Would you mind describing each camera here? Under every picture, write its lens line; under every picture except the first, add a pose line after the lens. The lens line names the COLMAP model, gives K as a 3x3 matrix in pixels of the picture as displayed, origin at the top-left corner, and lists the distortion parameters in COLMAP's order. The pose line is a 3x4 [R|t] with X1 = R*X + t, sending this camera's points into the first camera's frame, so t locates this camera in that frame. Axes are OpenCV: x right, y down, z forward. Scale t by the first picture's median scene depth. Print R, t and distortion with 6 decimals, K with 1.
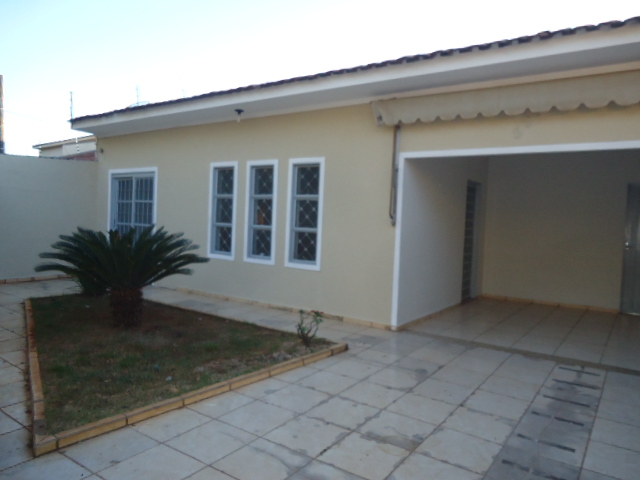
lens RADIAL K [[473.2, 0, 321.4], [0, 473.2, 236.3], [0, 0, 1]] dist [0.001430, 0.003590]
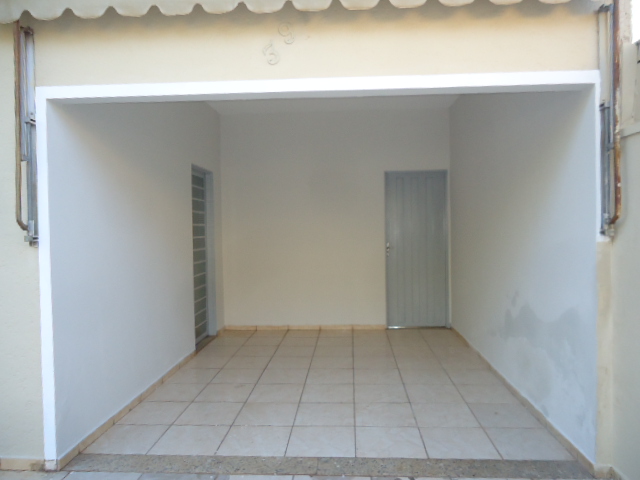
lens RADIAL K [[473.2, 0, 321.4], [0, 473.2, 236.3], [0, 0, 1]] dist [0.001430, 0.003590]
pose [[0.852869, -0.065652, 0.517981, 0.203727], [0.072195, 0.997362, 0.007542, -0.018794], [-0.517110, 0.030963, 0.855359, 0.611226]]
